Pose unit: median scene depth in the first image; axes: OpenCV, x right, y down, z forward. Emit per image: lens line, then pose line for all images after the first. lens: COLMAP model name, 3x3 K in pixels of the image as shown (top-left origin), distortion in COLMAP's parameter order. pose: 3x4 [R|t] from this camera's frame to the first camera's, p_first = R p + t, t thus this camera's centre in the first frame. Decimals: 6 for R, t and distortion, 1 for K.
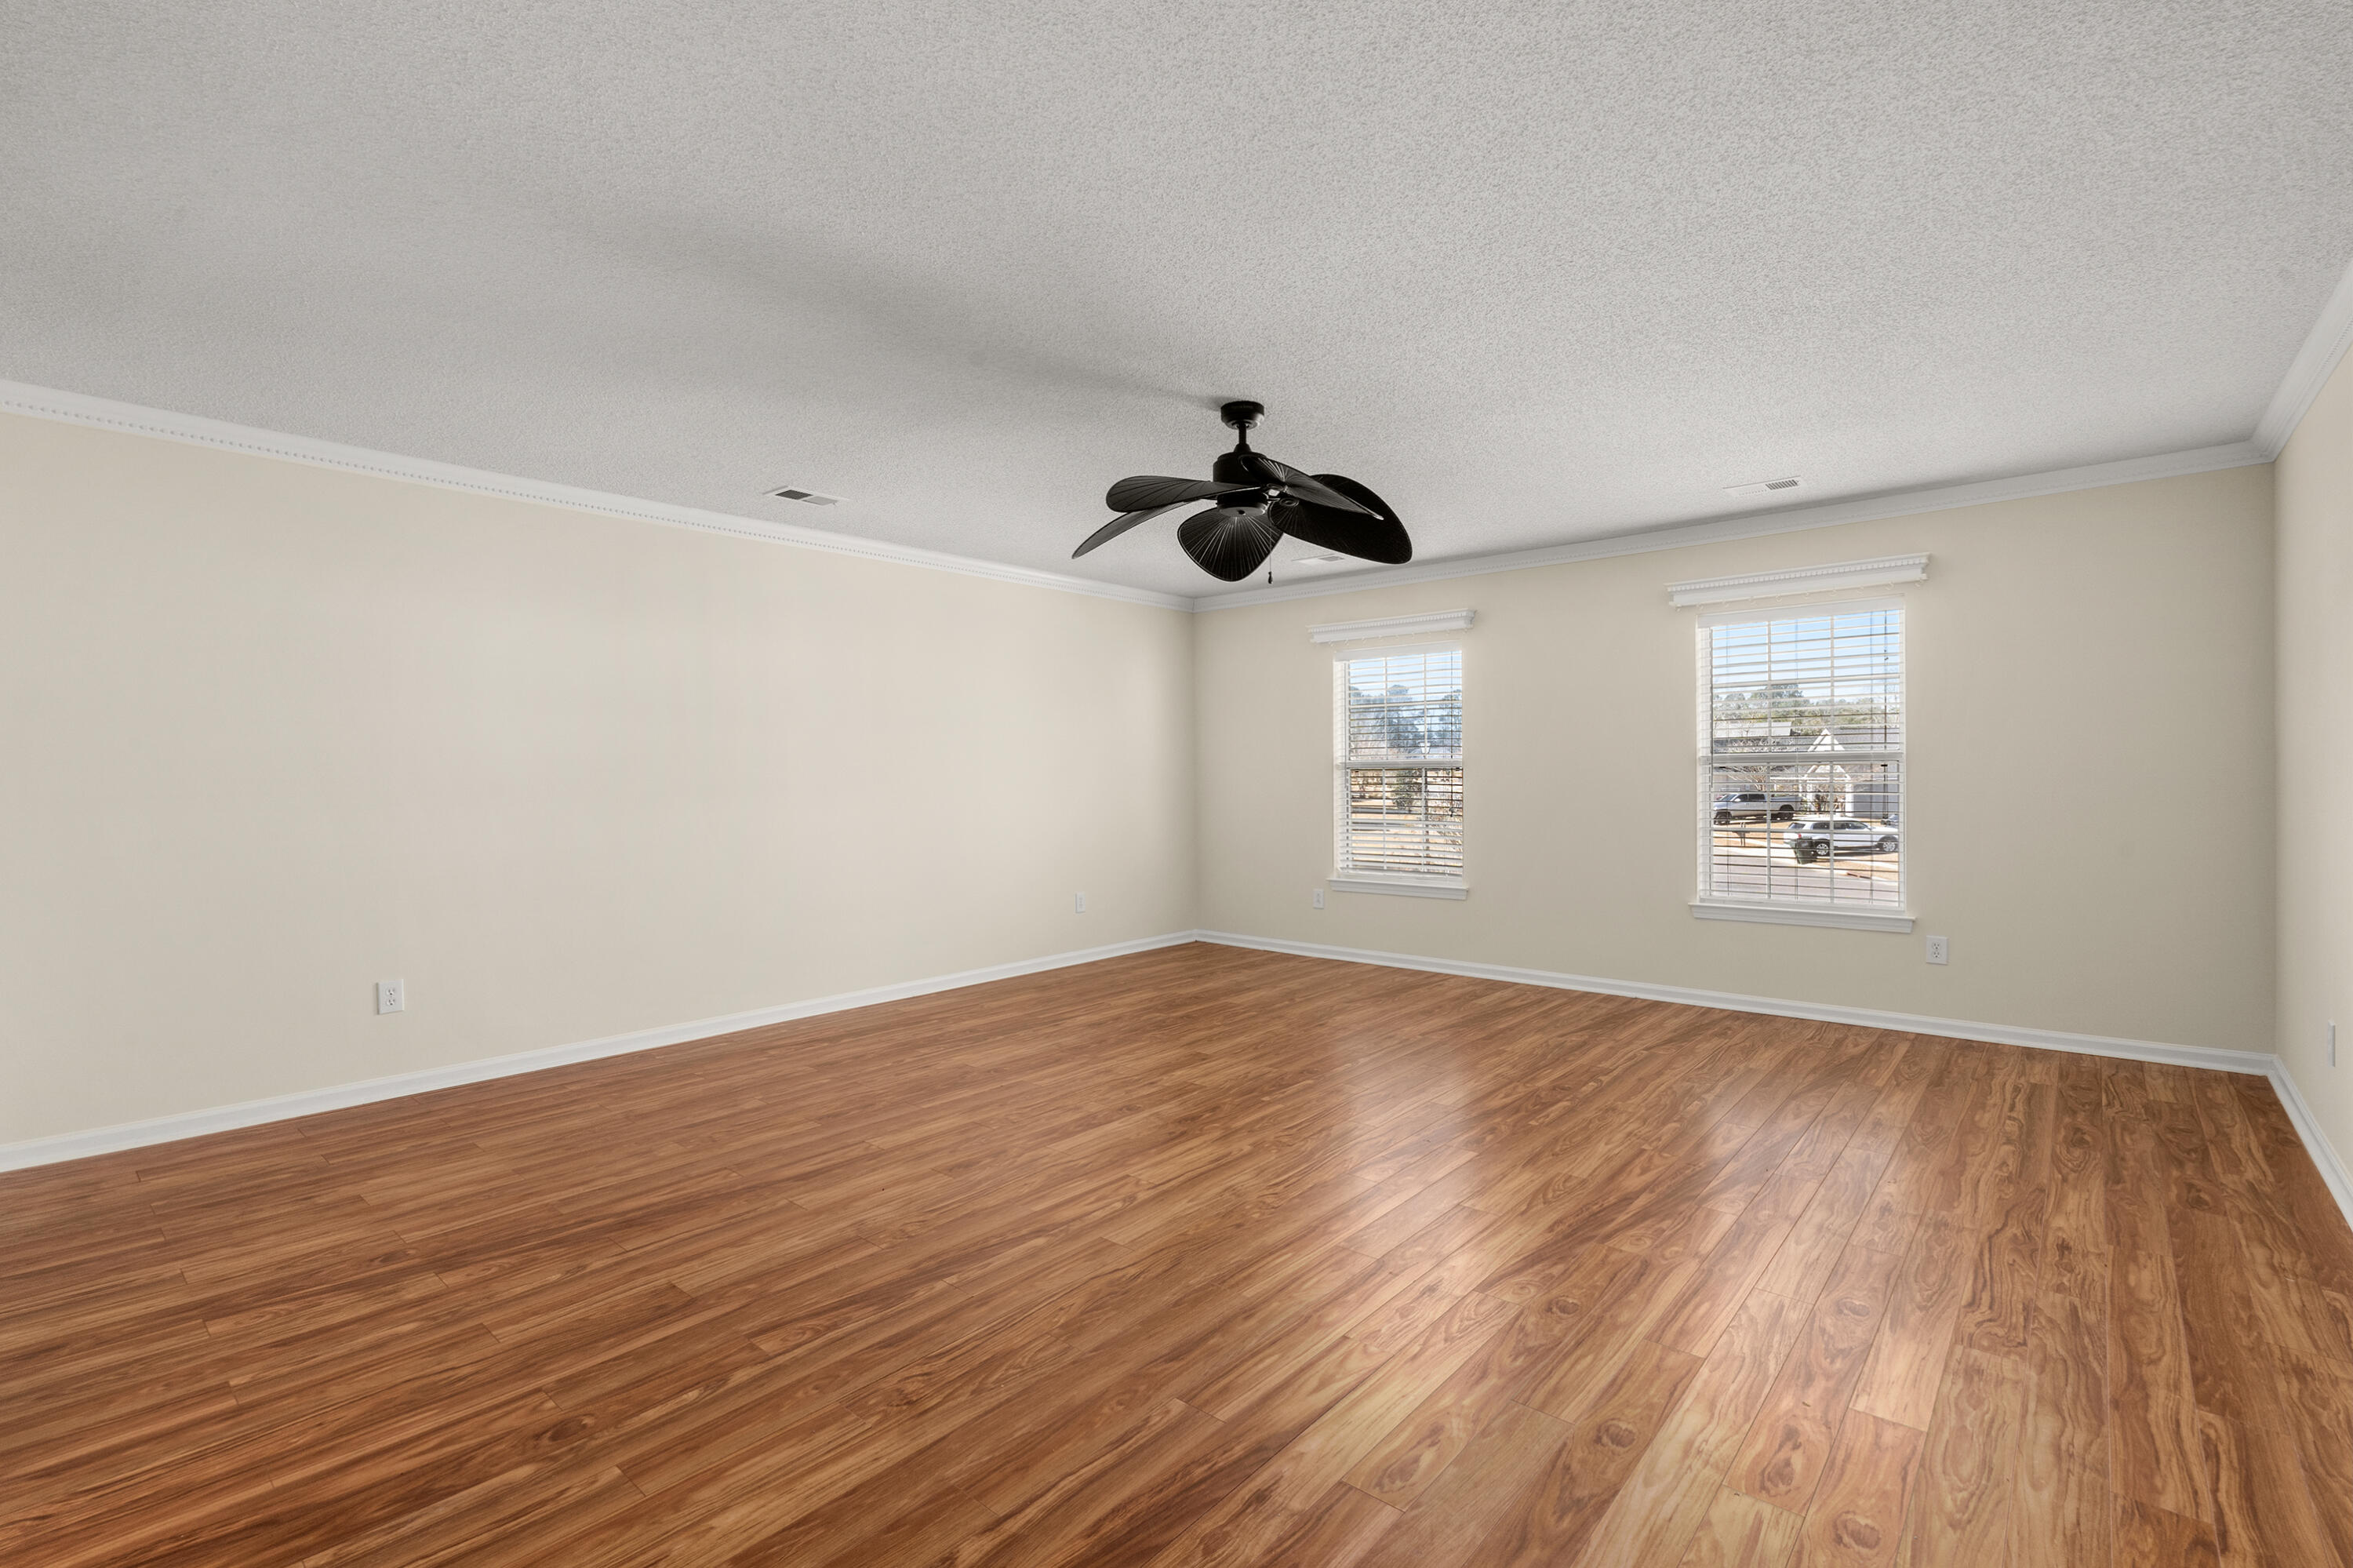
lens RADIAL K [[1077.9, 0, 1180.2], [0, 1077.9, 776.5], [0, 0, 1]] dist [-0.002963, 0.000680]
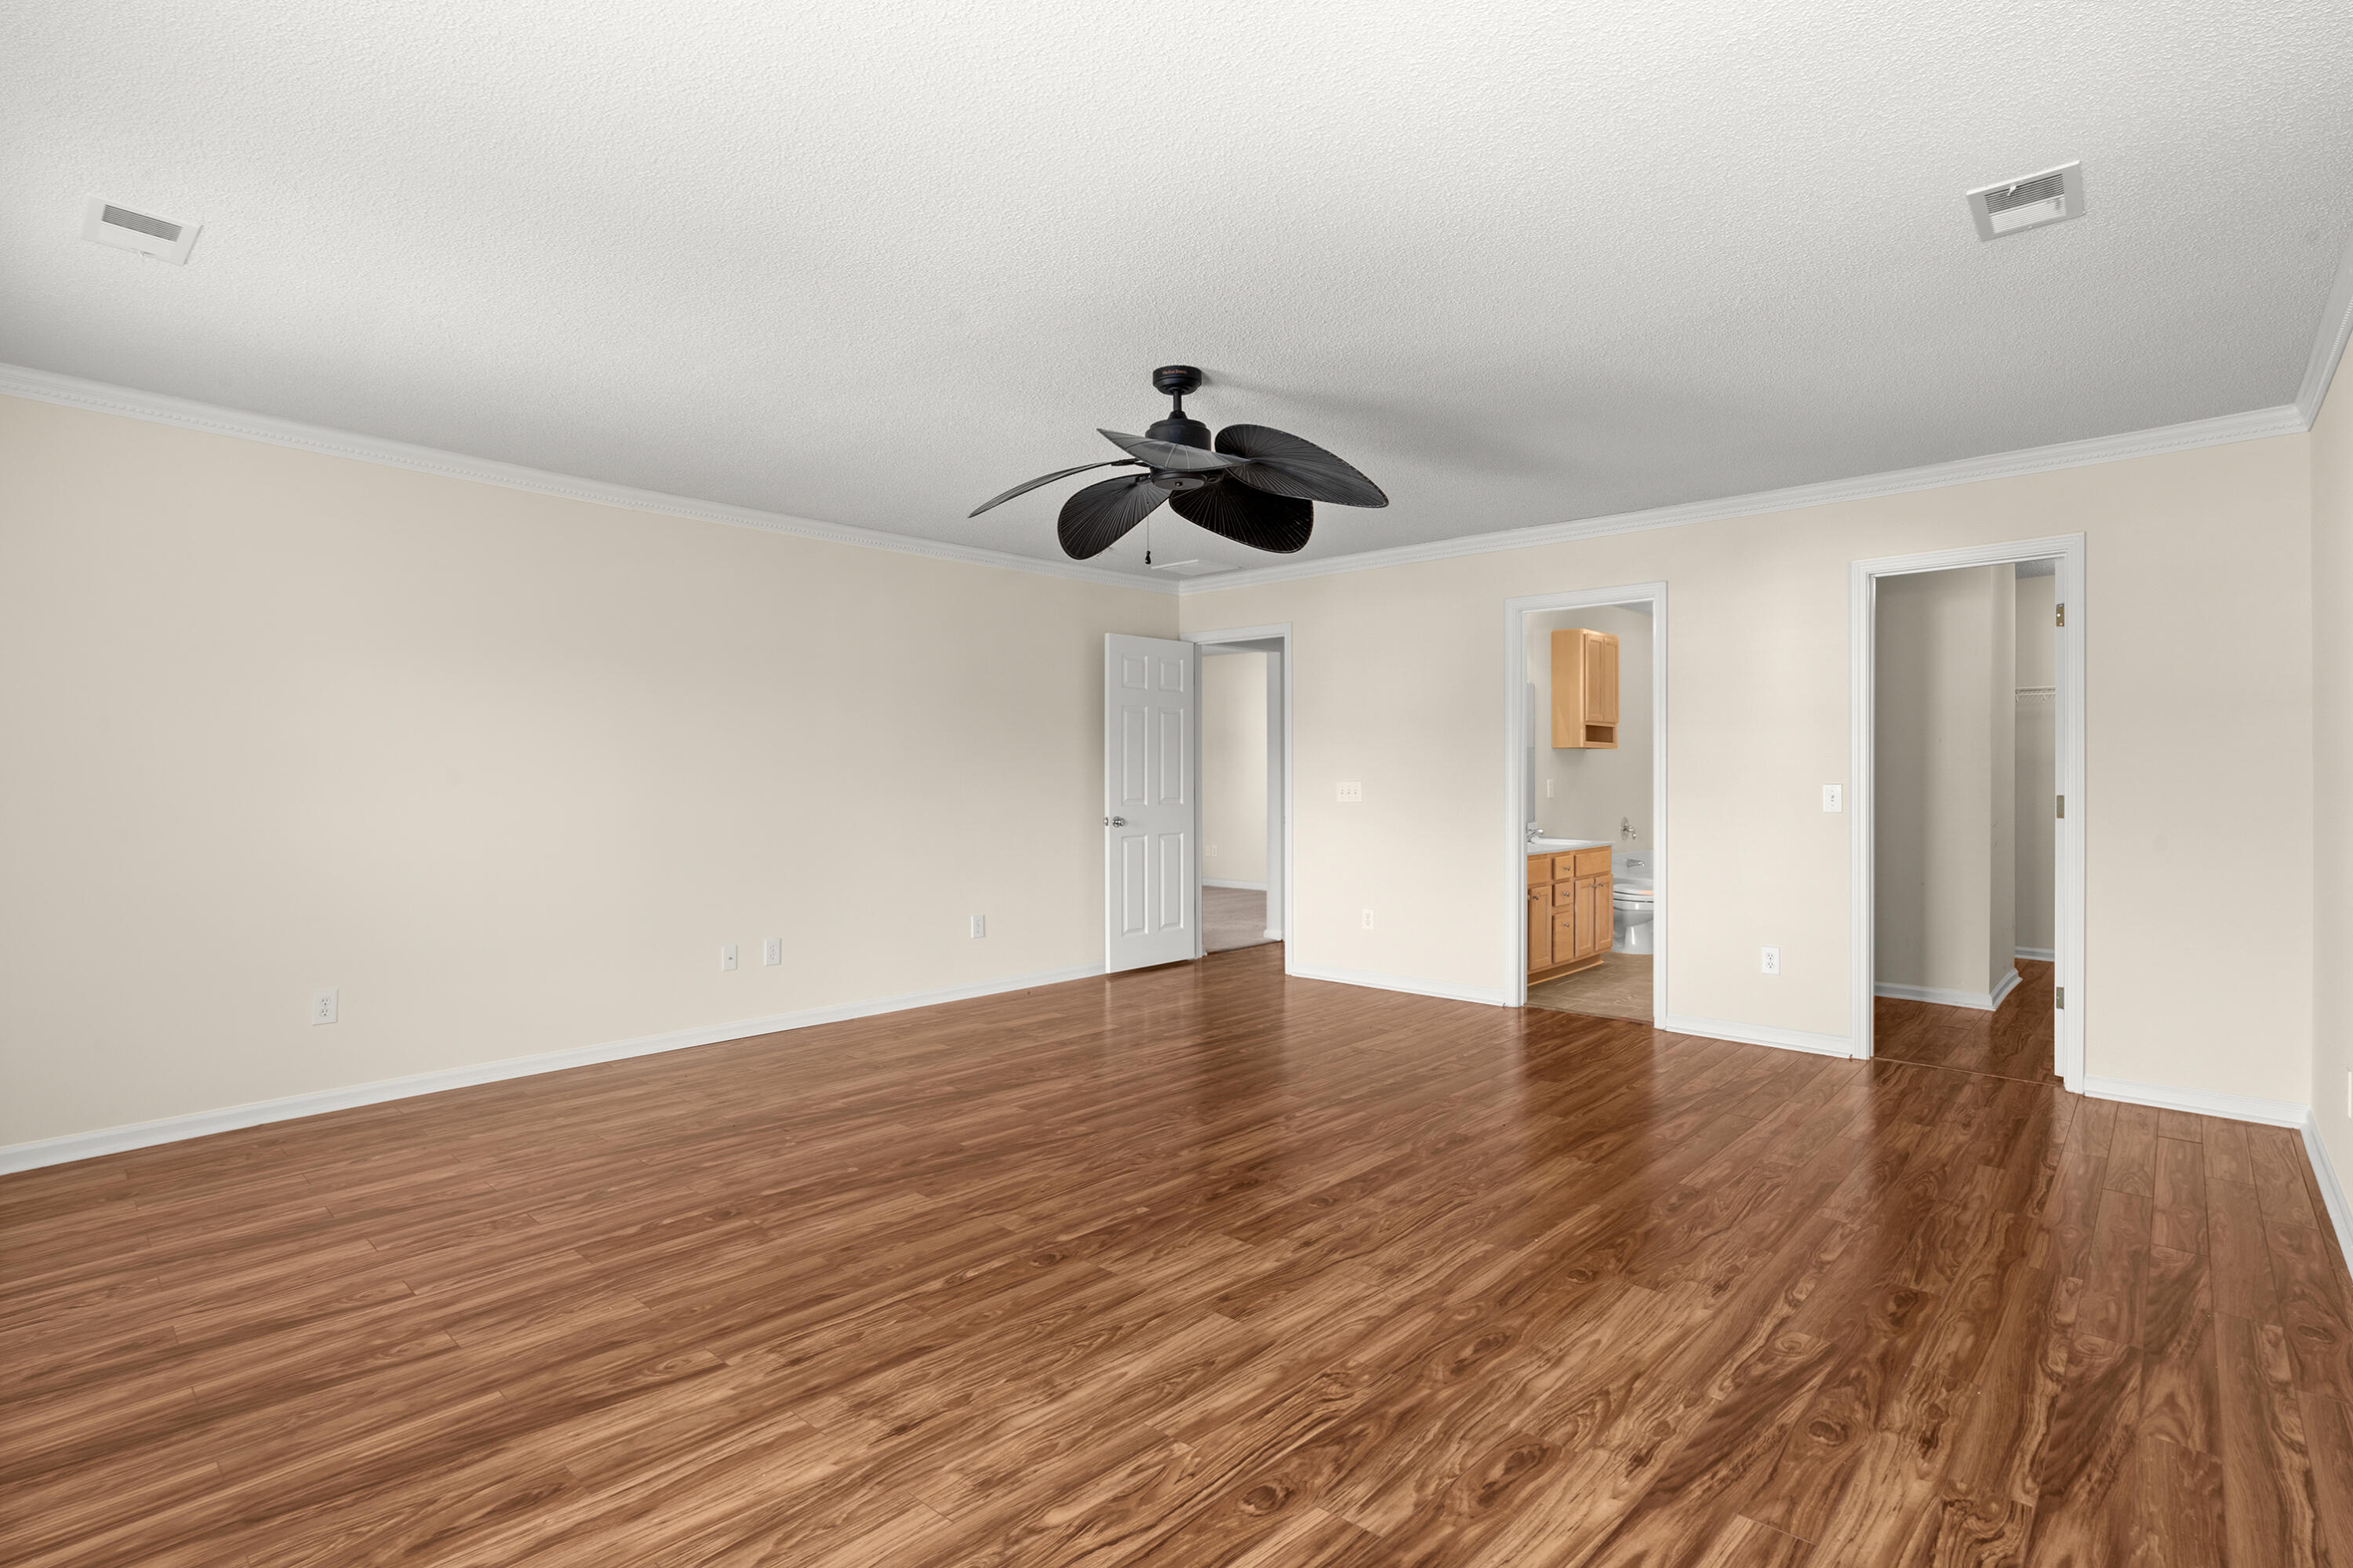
lens RADIAL K [[1077.9, 0, 1180.2], [0, 1077.9, 776.5], [0, 0, 1]] dist [-0.002963, 0.000680]
pose [[-0.999484, 0.014932, 0.028437, 0.030600], [0.014888, 0.999888, -0.001774, 0.005561], [-0.028461, -0.001350, -0.999594, 1.854563]]
